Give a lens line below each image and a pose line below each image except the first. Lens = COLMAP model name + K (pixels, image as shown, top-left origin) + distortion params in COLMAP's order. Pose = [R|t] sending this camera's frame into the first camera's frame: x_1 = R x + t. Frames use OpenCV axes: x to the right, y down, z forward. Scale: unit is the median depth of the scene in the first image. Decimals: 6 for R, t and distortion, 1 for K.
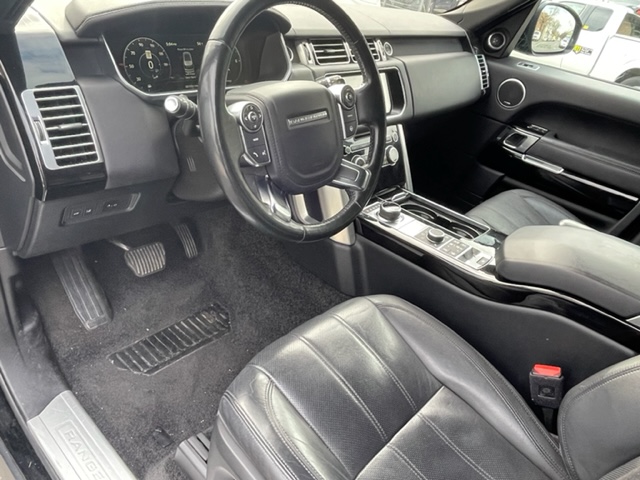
lens RADIAL K [[482.7, 0, 319.1], [0, 482.7, 238.6], [0, 0, 1]] dist [0.009817, -0.026942]
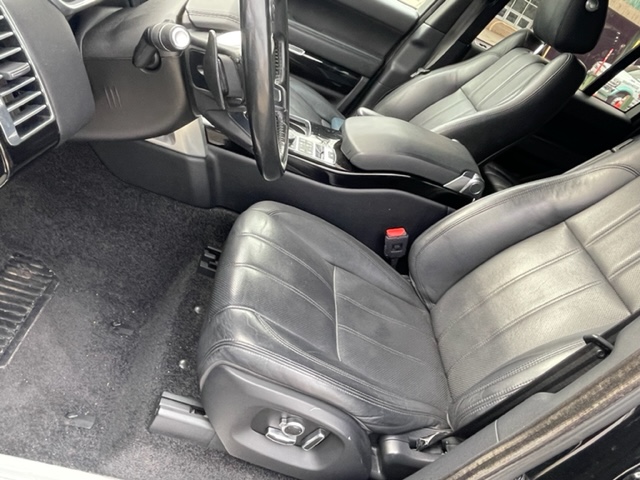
lens RADIAL K [[482.7, 0, 319.8], [0, 482.7, 239.4], [0, 0, 1]] dist [0.009817, -0.026942]
pose [[0.728700, -0.268756, 0.629895, -0.423300], [0.075571, 0.945717, 0.316082, -0.119432], [-0.680651, -0.182727, 0.709454, 0.145871]]
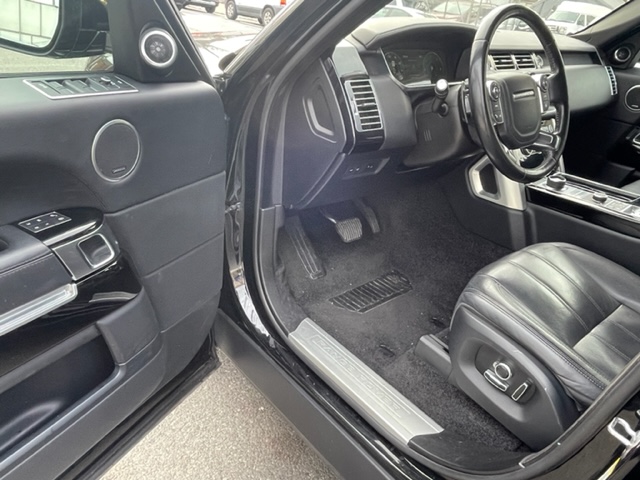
lens RADIAL K [[482.7, 0, 319.6], [0, 482.7, 237.3], [0, 0, 1]] dist [0.009817, -0.026942]
pose [[0.988869, -0.010192, -0.148439, -0.276007], [-0.003554, 0.995748, -0.092047, 0.204491], [0.148746, 0.091550, 0.984628, -0.308690]]
